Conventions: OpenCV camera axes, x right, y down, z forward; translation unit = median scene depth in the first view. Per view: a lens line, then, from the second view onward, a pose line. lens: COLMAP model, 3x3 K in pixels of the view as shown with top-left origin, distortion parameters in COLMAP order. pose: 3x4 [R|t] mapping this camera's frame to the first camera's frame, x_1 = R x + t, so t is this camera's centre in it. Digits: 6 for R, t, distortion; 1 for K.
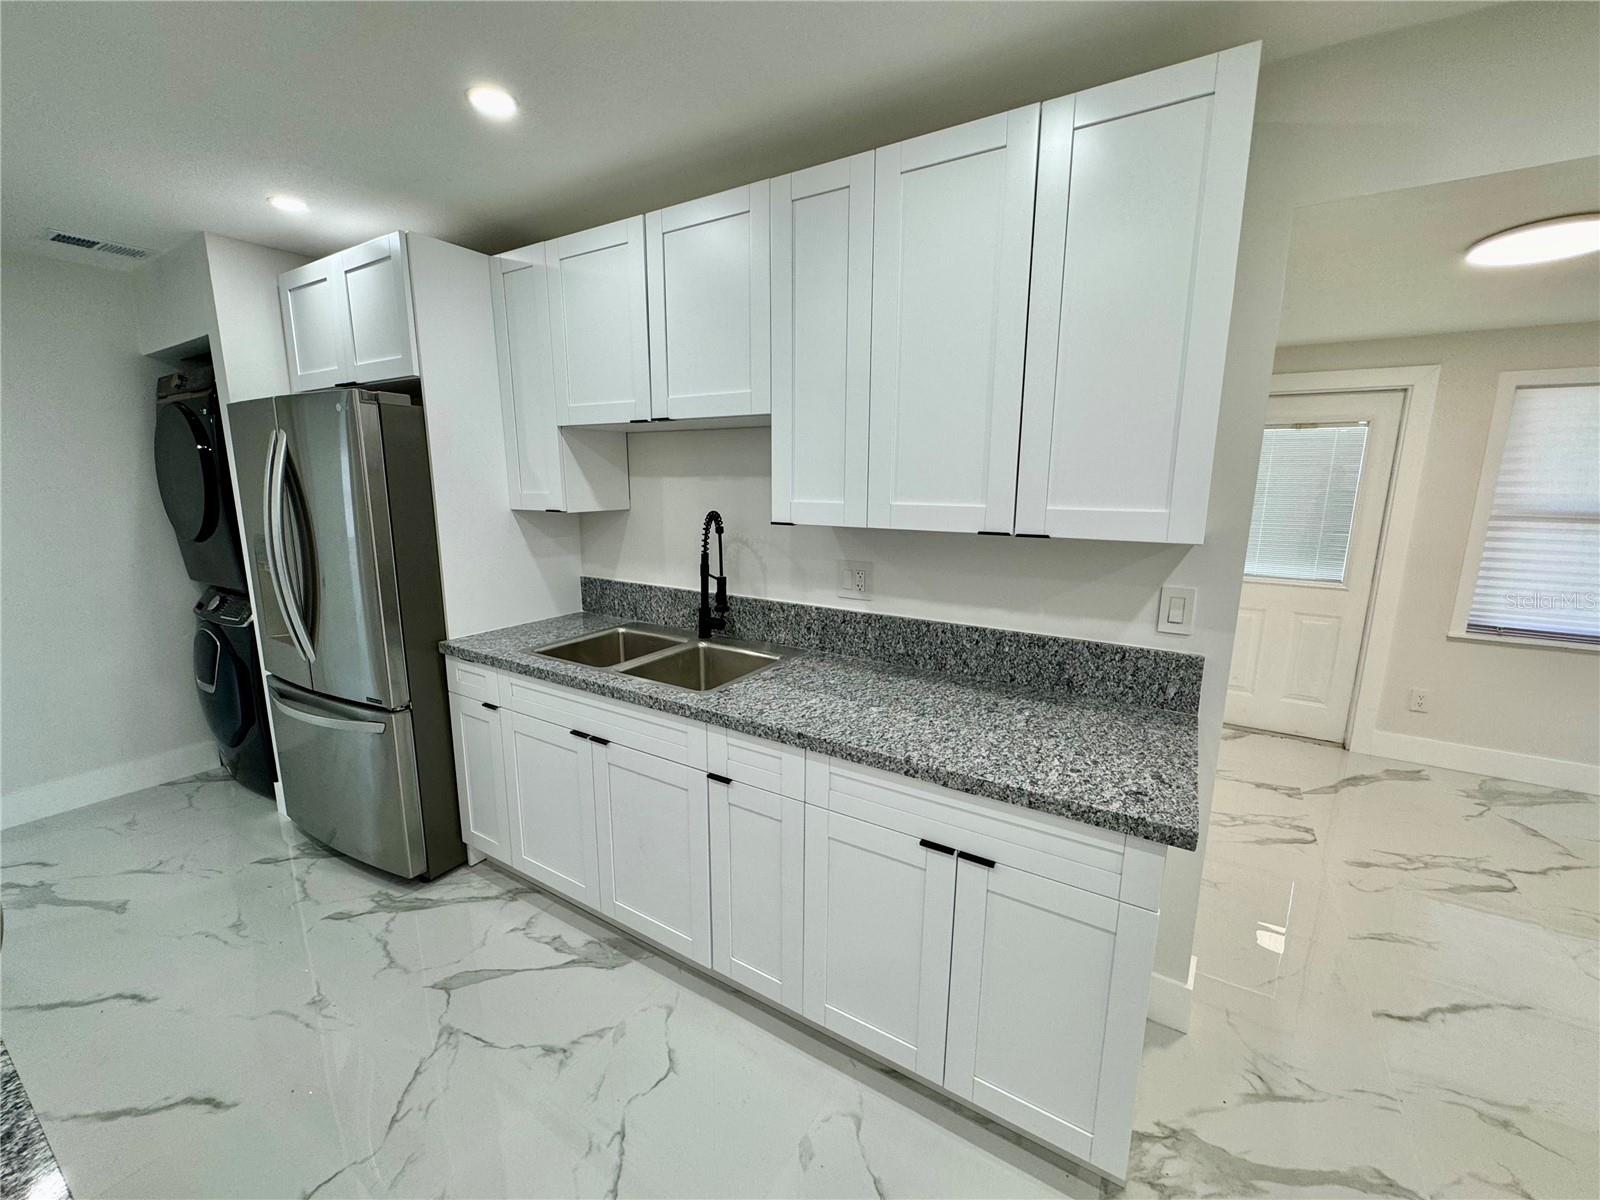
lens RADIAL K [[634.0, 0, 810.2], [0, 634.0, 594.6], [0, 0, 1]] dist [0.003048, 0.001311]
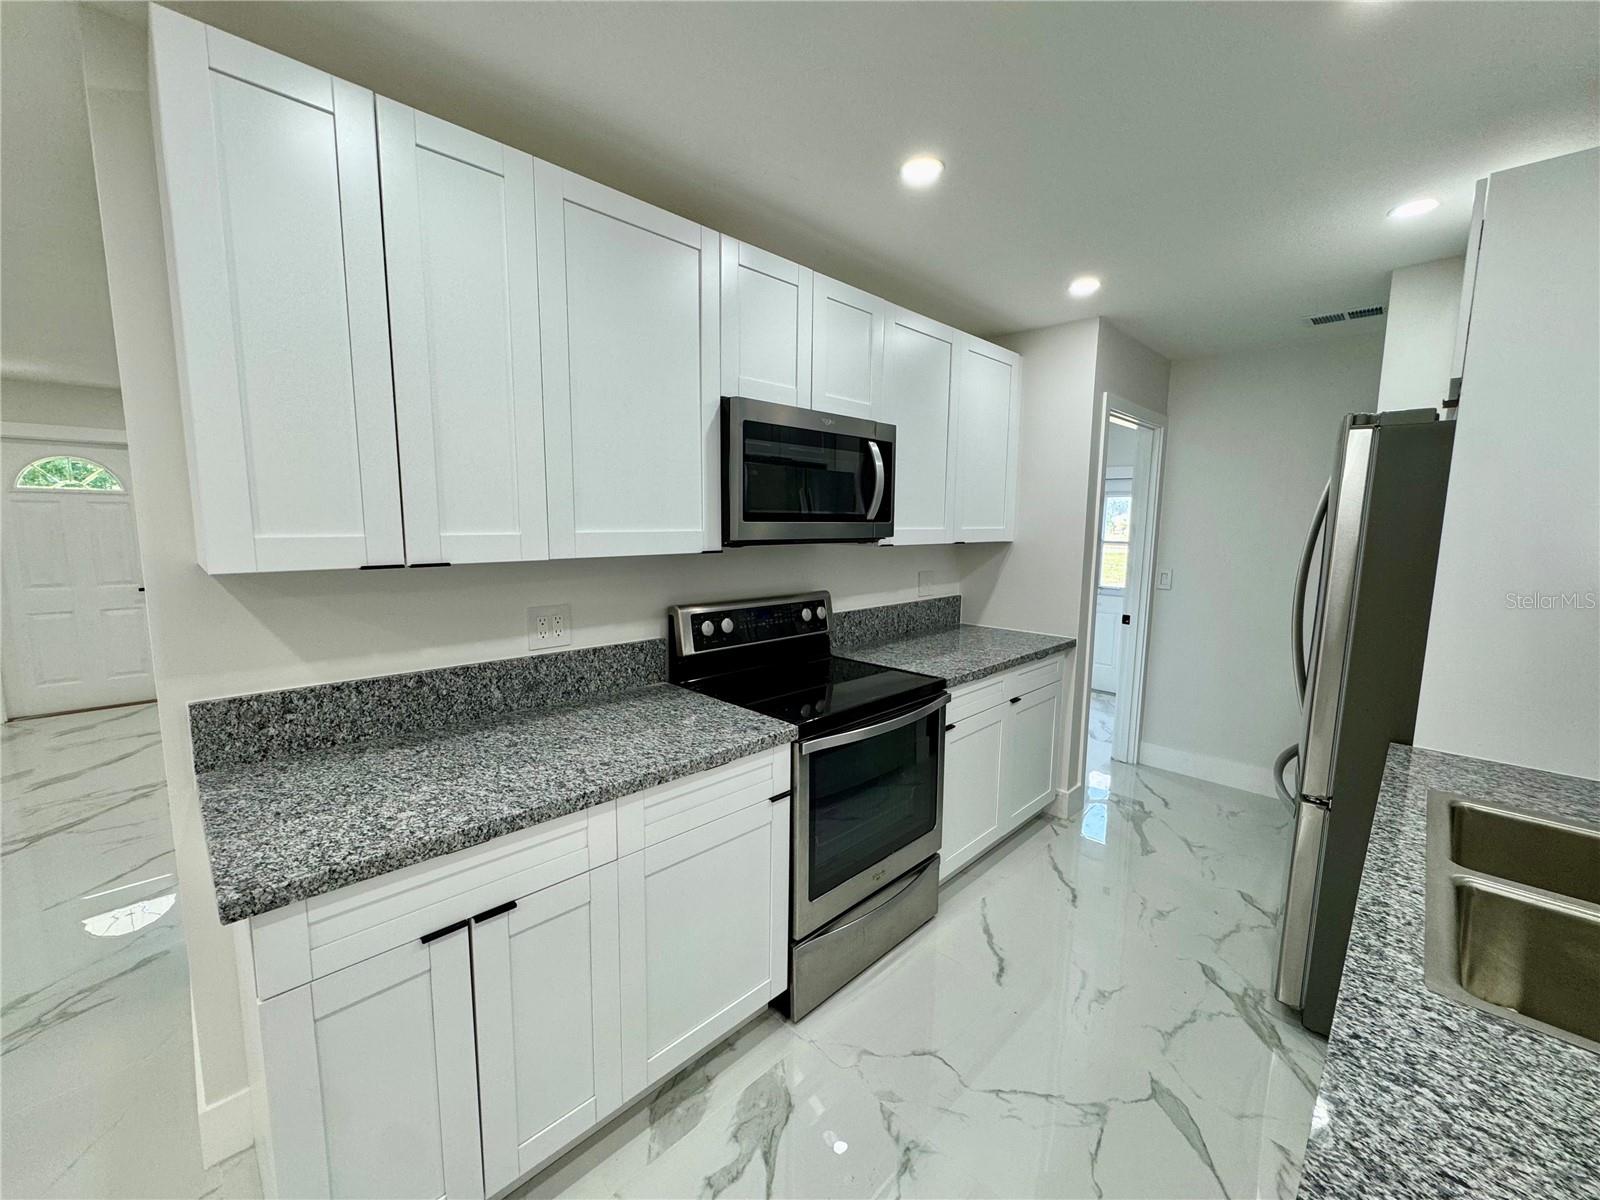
lens RADIAL K [[634.0, 0, 802.7], [0, 634.0, 596.5], [0, 0, 1]] dist [0.003048, 0.001311]
pose [[-0.224233, 0.104722, -0.968893, 0.291077], [-0.188114, 0.970860, 0.148470, -0.079886], [0.956207, 0.215554, -0.197999, 0.514315]]
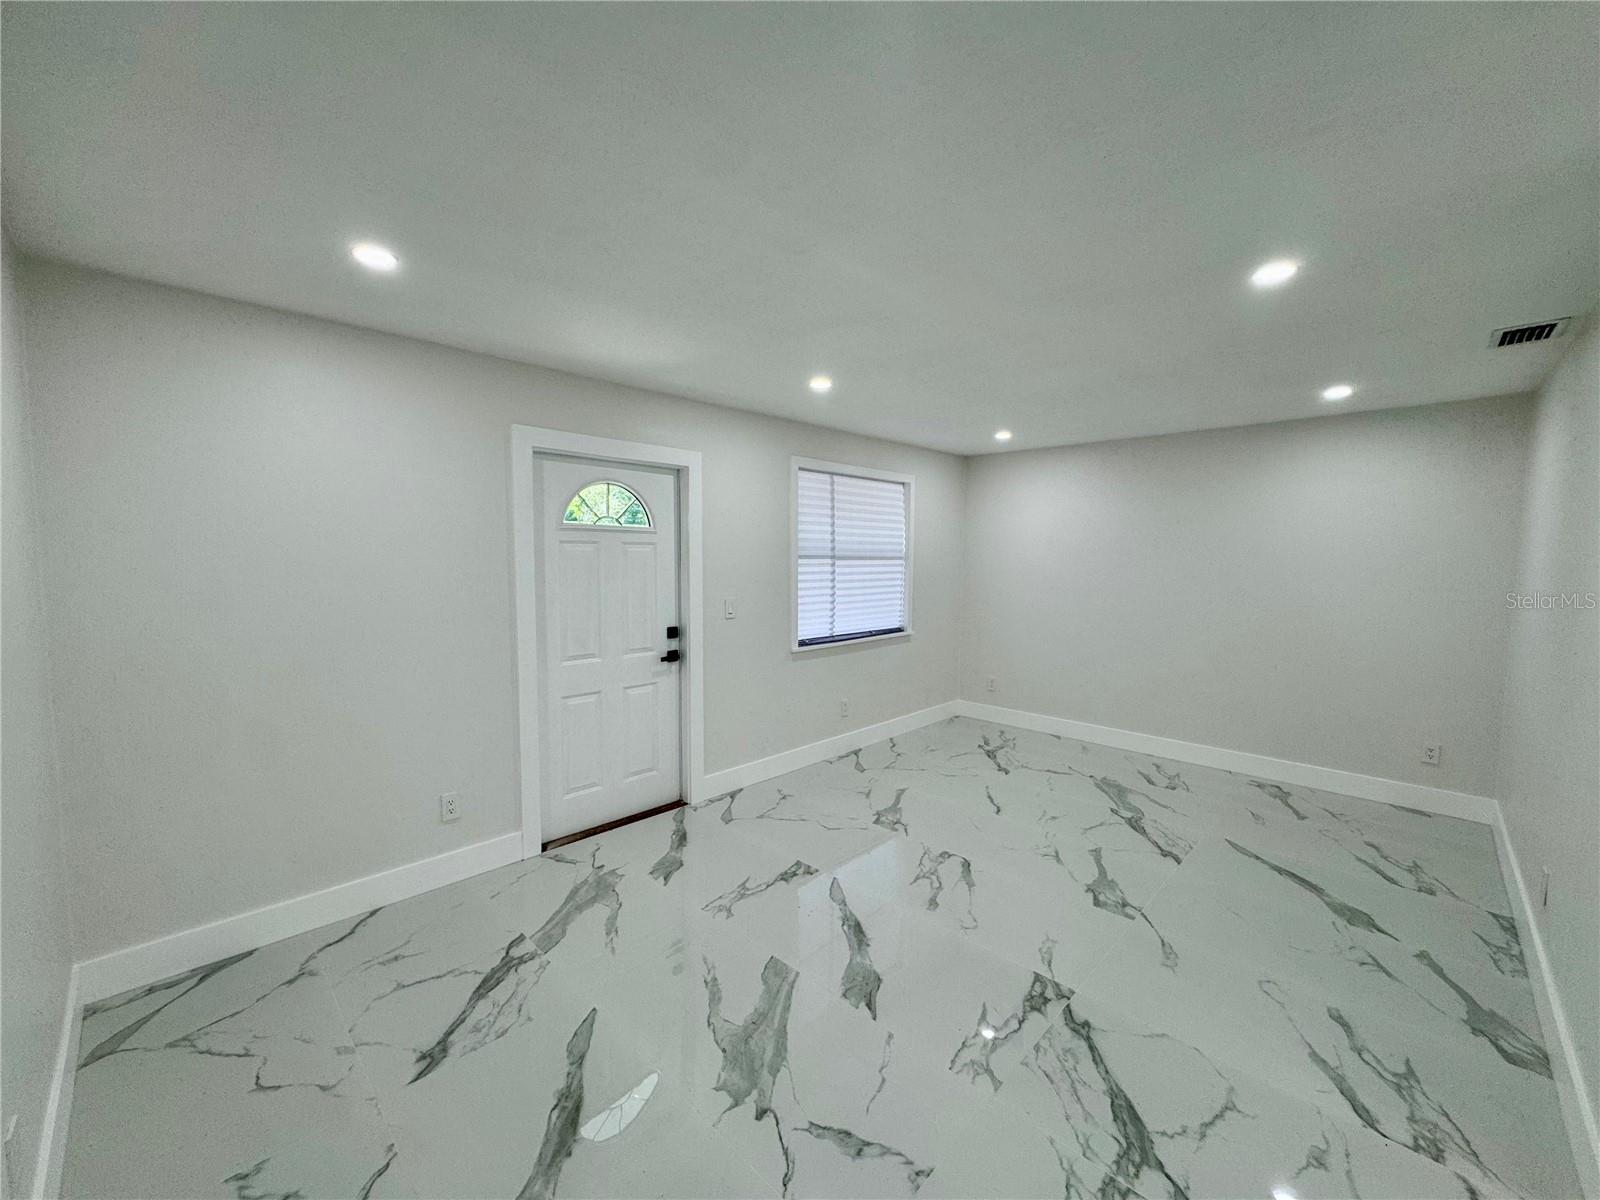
lens RADIAL K [[634.0, 0, 813.6], [0, 634.0, 600.7], [0, 0, 1]] dist [0.003048, 0.001311]
pose [[-0.203347, 0.061112, -0.977198, 0.167837], [-0.185654, 0.977537, 0.099767, 0.292469], [0.961344, 0.201708, -0.187434, -1.584501]]
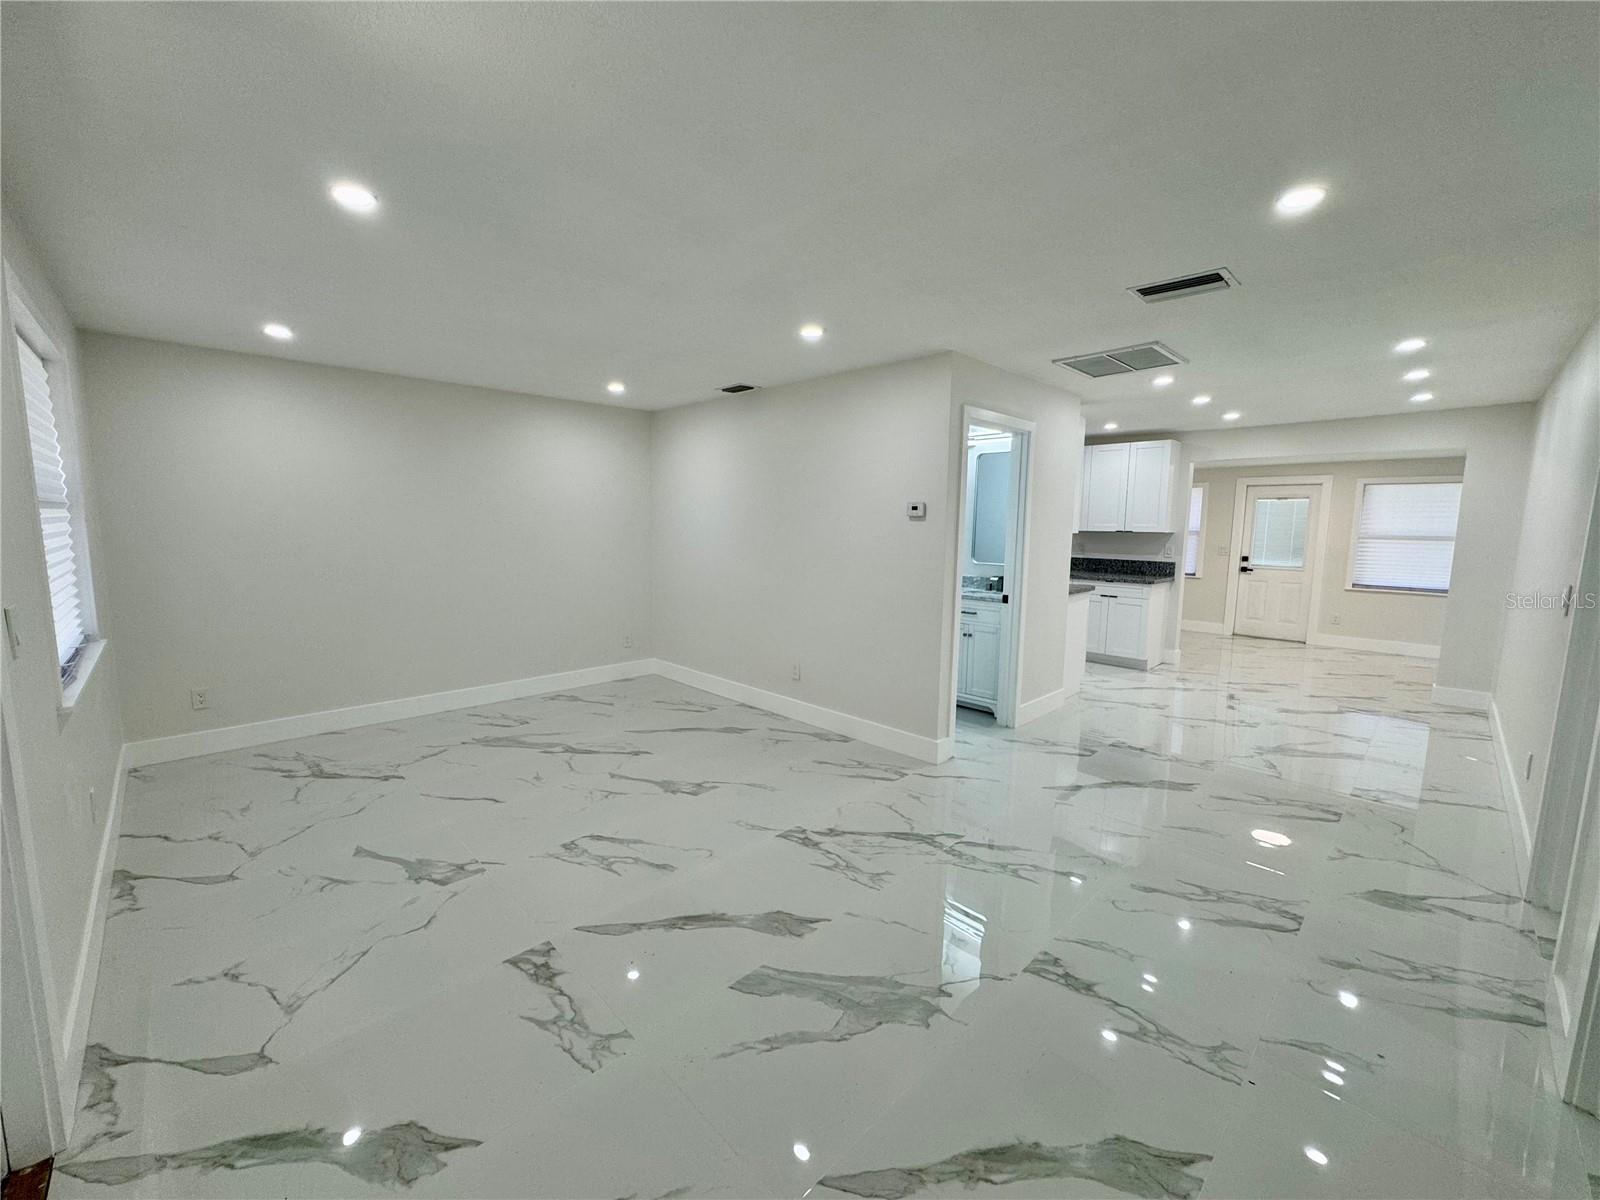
lens RADIAL K [[634.0, 0, 790.7], [0, 634.0, 576.9], [0, 0, 1]] dist [0.003048, 0.001311]
pose [[0.969559, 0.026305, -0.243439, -0.614008], [-0.049462, 0.994757, -0.089506, 0.521244], [0.239808, 0.098823, 0.965777, -2.734431]]
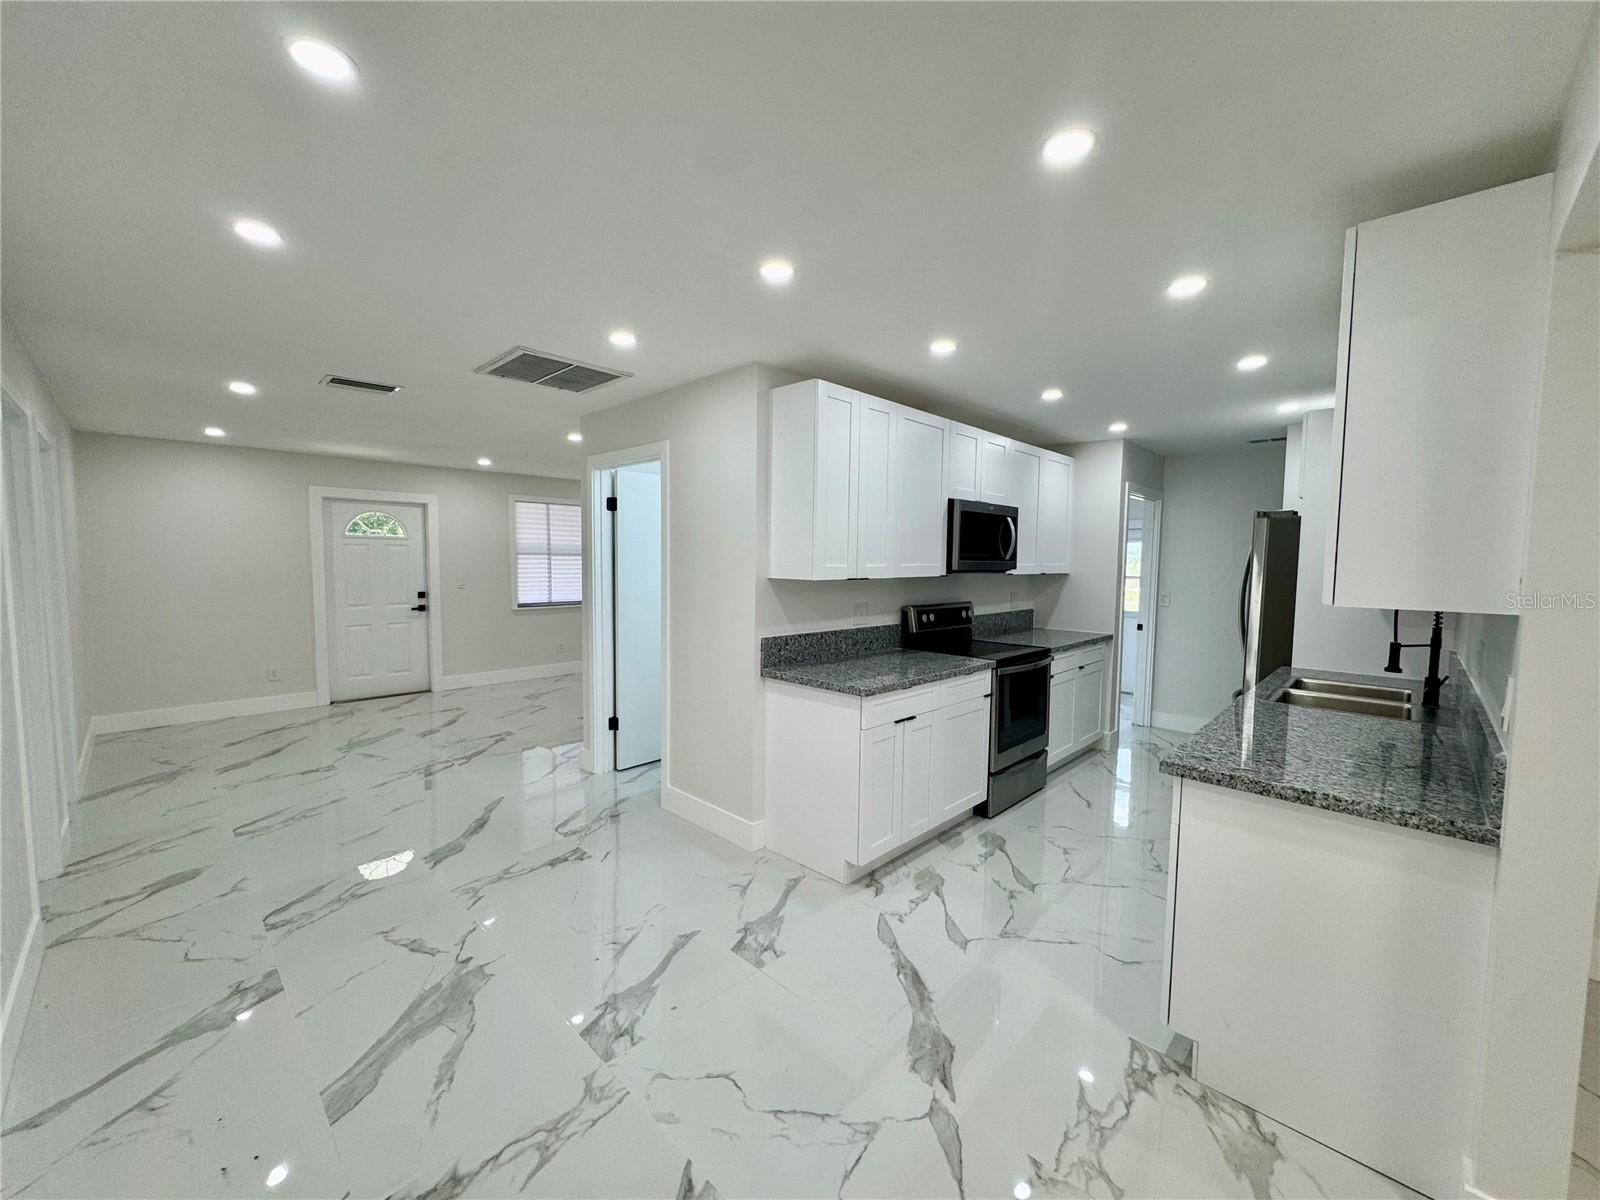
lens RADIAL K [[634.0, 0, 806.0], [0, 634.0, 598.8], [0, 0, 1]] dist [0.003048, 0.001311]
pose [[-0.206259, 0.049079, -0.977266, 1.238741], [-0.192031, 0.977289, 0.089610, -0.006987], [0.959469, 0.206148, -0.192150, 0.190021]]
